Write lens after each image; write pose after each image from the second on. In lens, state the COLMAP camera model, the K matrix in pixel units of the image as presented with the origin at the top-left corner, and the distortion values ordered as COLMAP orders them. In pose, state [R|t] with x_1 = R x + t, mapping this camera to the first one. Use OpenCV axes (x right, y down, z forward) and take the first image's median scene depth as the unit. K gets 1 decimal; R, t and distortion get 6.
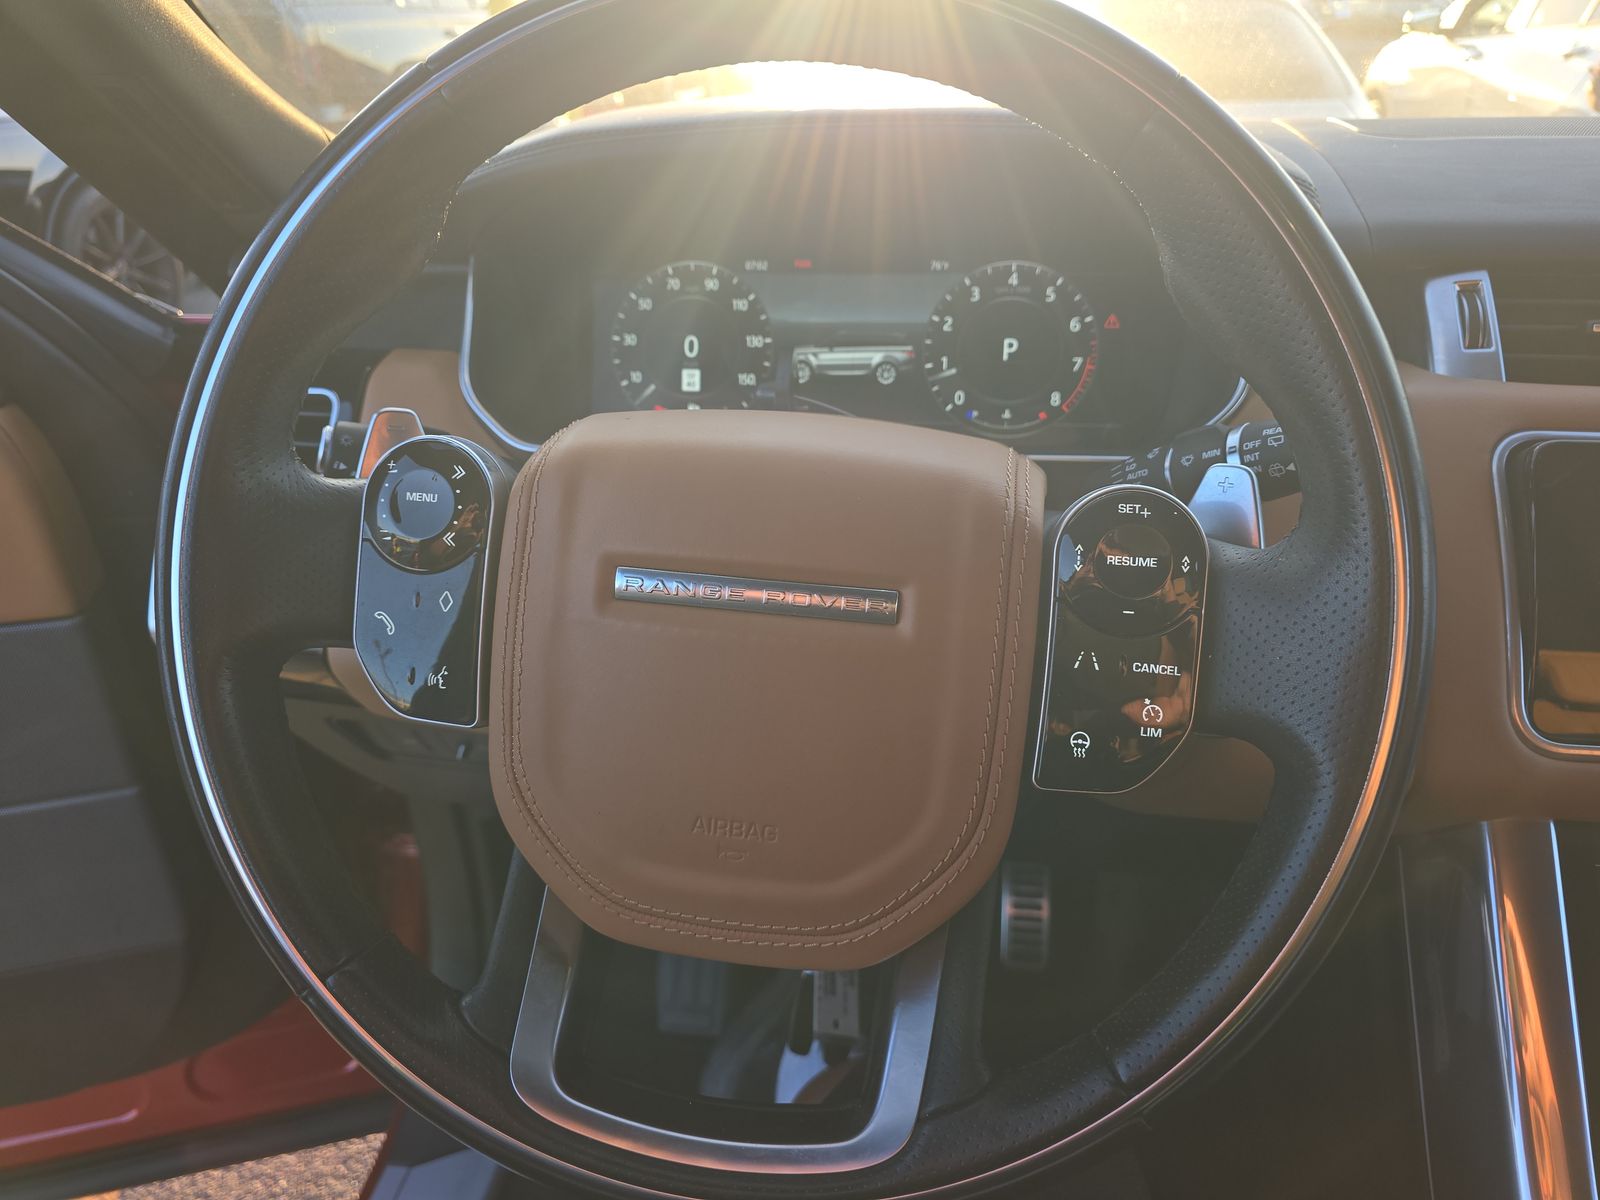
lens RADIAL K [[1133.2, 0, 800.0], [0, 1133.2, 600.0], [0, 0, 1]] dist [0.036685, -0.042930]
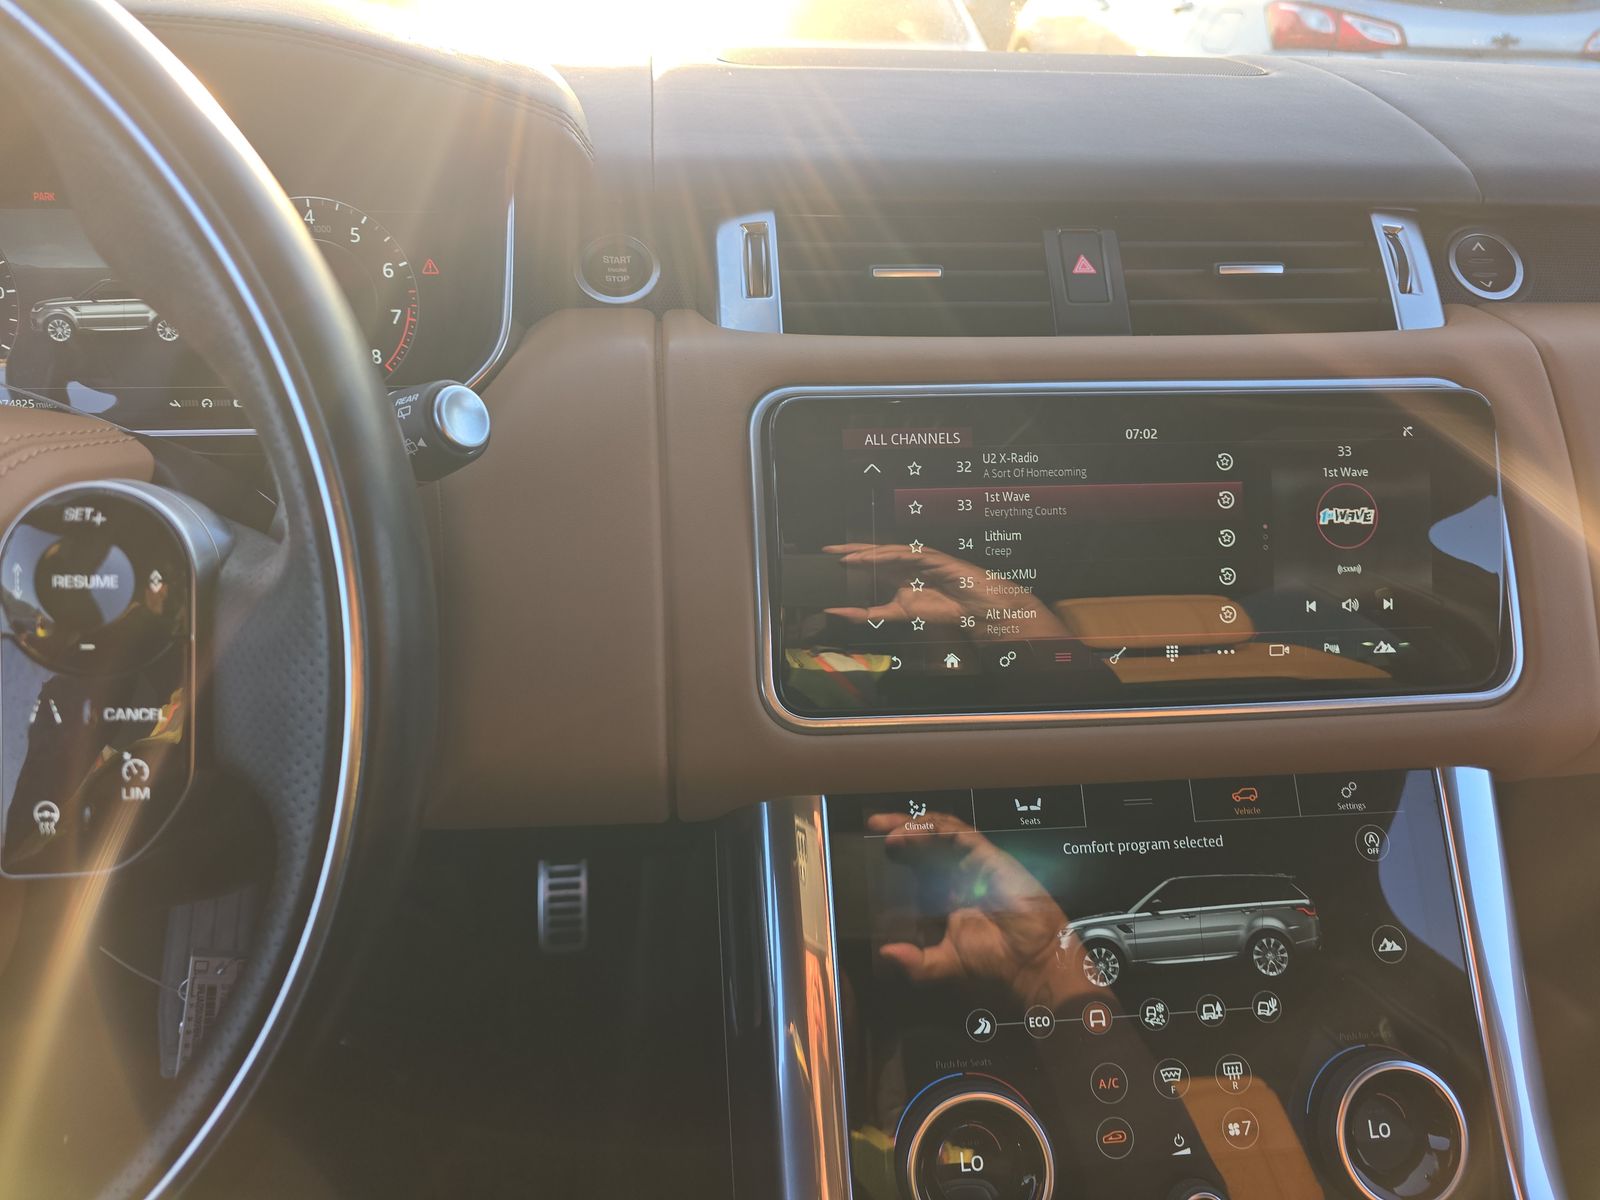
lens RADIAL K [[1133.2, 0, 800.0], [0, 1133.2, 600.0], [0, 0, 1]] dist [0.036685, -0.042930]
pose [[0.968495, -0.074691, 0.237567, 0.314728], [0.063047, 0.996424, 0.056251, -0.018813], [-0.240919, -0.039501, 0.969741, 0.063658]]
